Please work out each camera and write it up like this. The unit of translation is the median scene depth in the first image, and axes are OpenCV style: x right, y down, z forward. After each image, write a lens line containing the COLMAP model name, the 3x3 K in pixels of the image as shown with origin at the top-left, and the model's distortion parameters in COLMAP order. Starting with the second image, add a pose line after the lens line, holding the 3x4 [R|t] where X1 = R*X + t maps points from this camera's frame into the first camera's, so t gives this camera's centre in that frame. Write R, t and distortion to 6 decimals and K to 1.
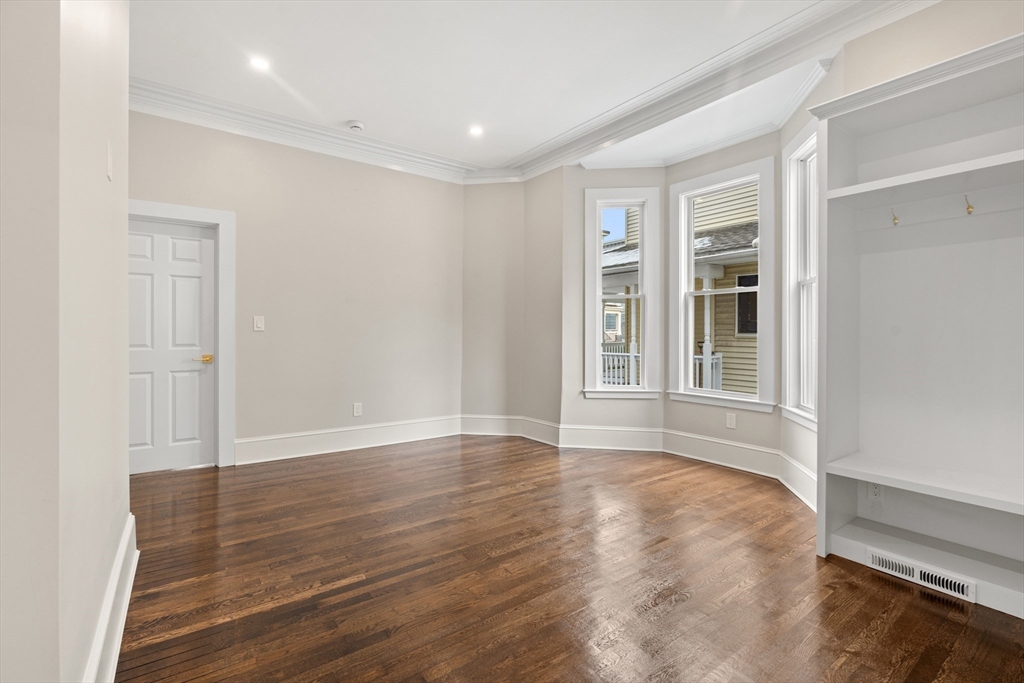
lens RADIAL K [[466.2, 0, 507.2], [0, 466.2, 336.1], [0, 0, 1]] dist [-0.010061, 0.003553]
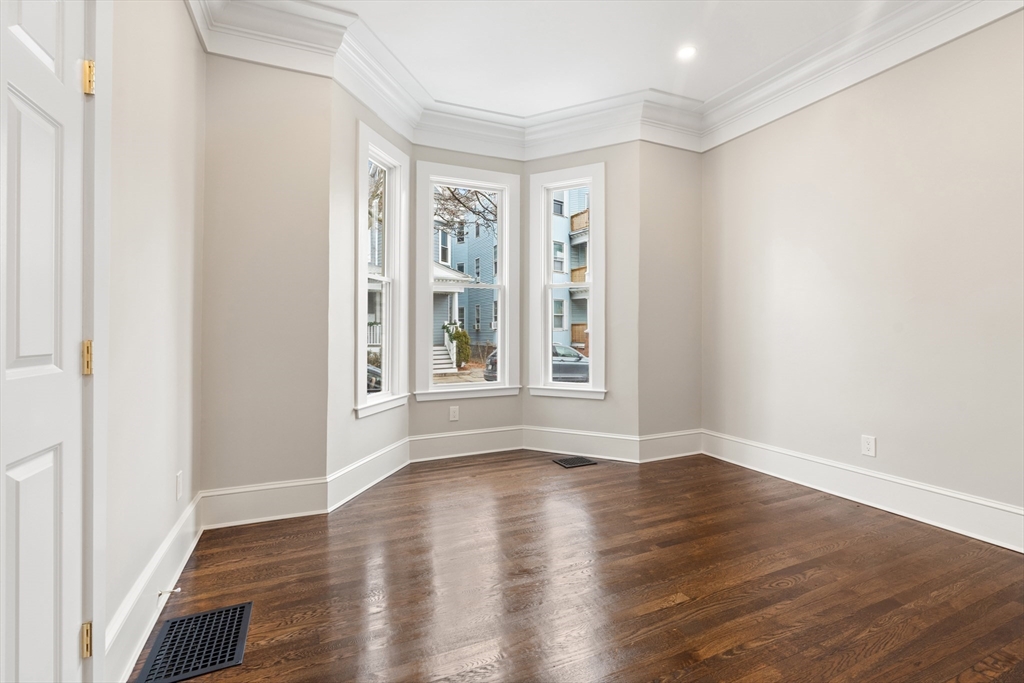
lens RADIAL K [[466.2, 0, 503.9], [0, 466.2, 333.2], [0, 0, 1]] dist [-0.010061, 0.003553]
pose [[0.196226, -0.010290, 0.980505, -0.503883], [0.006382, 0.999937, 0.009216, -0.001365], [-0.980538, 0.004449, 0.196280, 0.685381]]
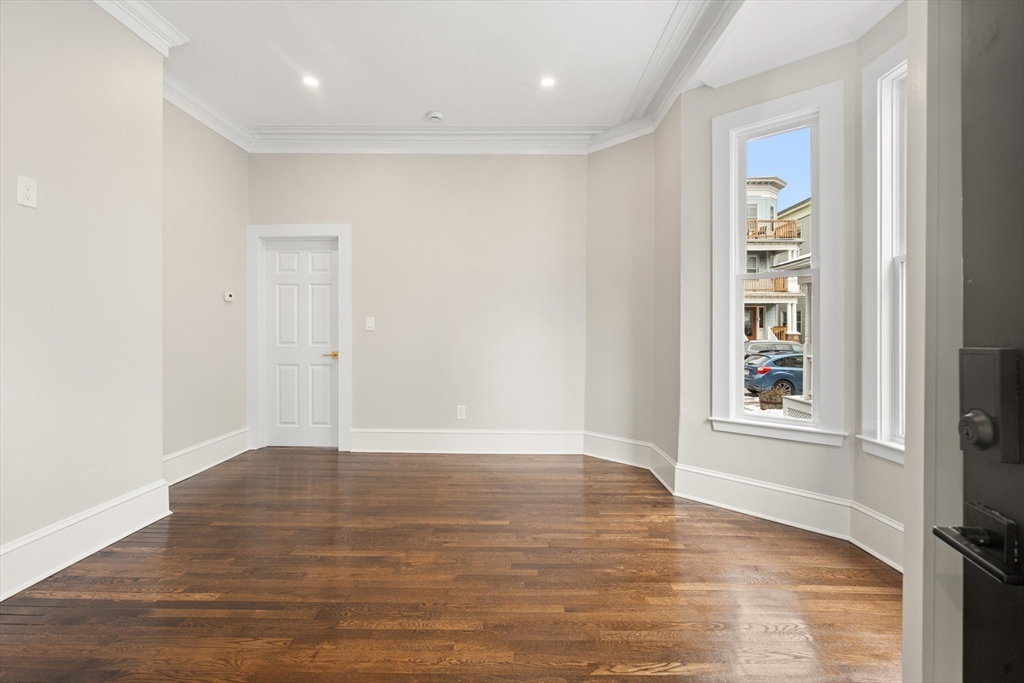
lens RADIAL K [[466.2, 0, 510.7], [0, 466.2, 334.3], [0, 0, 1]] dist [-0.010061, 0.003553]
pose [[0.802657, 0.002775, -0.596435, 0.352885], [-0.005998, 0.999976, -0.003419, -0.000664], [0.596411, 0.006321, 0.802654, 0.307145]]
